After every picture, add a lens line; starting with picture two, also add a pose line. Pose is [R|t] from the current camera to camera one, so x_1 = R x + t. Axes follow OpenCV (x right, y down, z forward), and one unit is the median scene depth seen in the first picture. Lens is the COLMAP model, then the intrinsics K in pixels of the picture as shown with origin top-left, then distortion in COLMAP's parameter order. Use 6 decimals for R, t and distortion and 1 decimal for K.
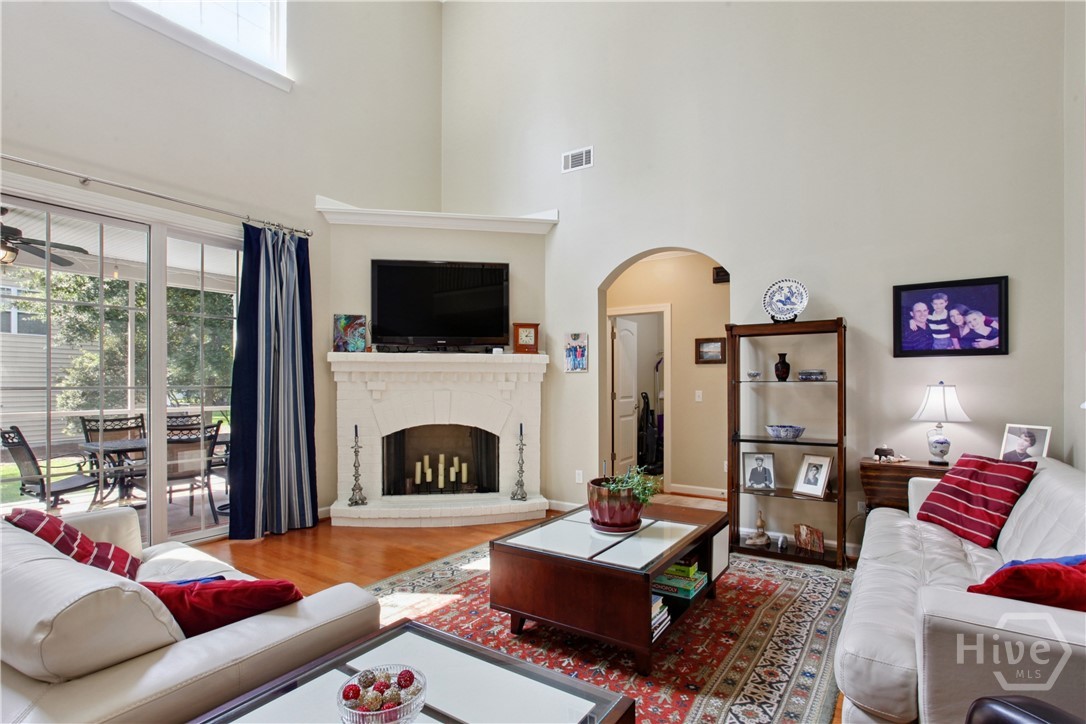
lens RADIAL K [[539.4, 0, 523.3], [0, 539.4, 388.9], [0, 0, 1]] dist [-0.034047, 0.003086]
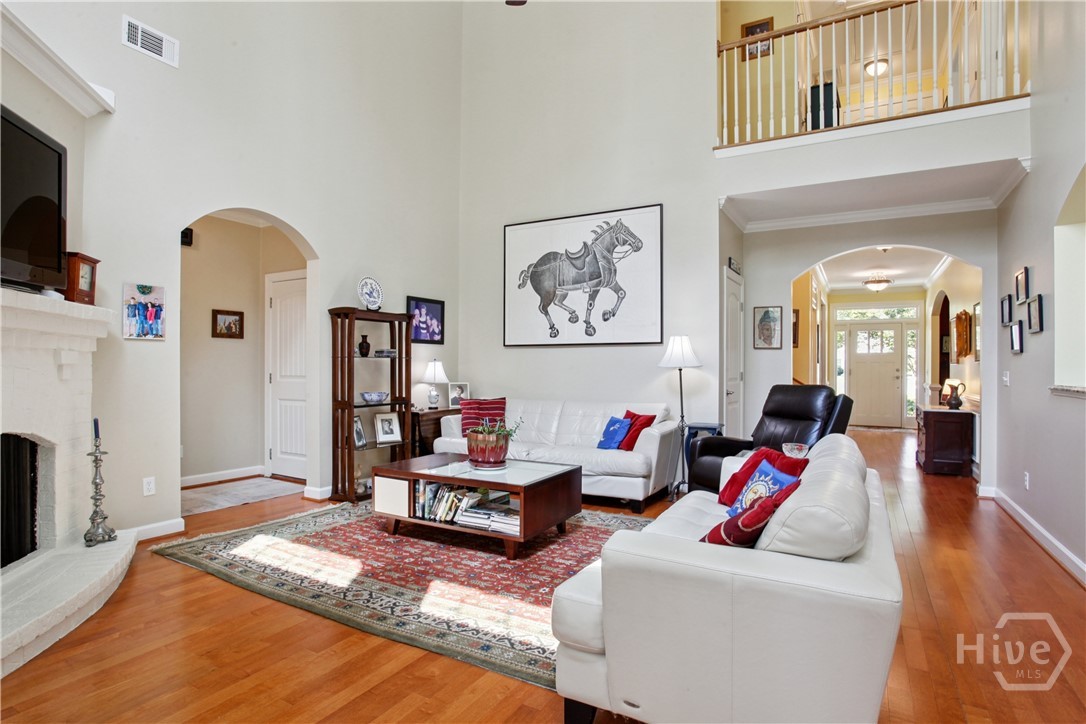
lens RADIAL K [[573.8, 0, 544.9], [0, 573.8, 366.4], [0, 0, 1]] dist [-0.040336, 0.001539]
pose [[-0.108783, 0.000388, 0.994065, -0.711744], [0.007250, 0.999974, 0.000403, 0.007520], [-0.994039, 0.007251, -0.108782, 0.576337]]
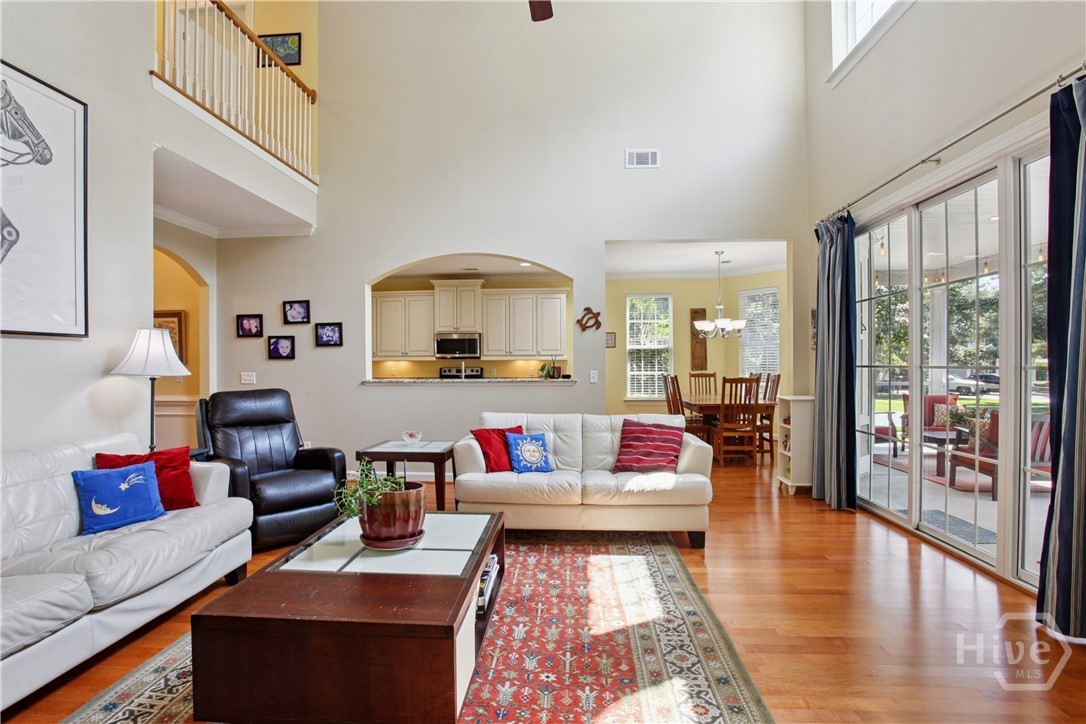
lens RADIAL K [[539.4, 0, 538.2], [0, 539.4, 364.9], [0, 0, 1]] dist [-0.034047, 0.003086]
pose [[-0.850619, 0.004883, -0.525759, 0.231850], [-0.000364, 0.999951, 0.009876, -0.008474], [0.525782, 0.008592, -0.850576, 1.023511]]
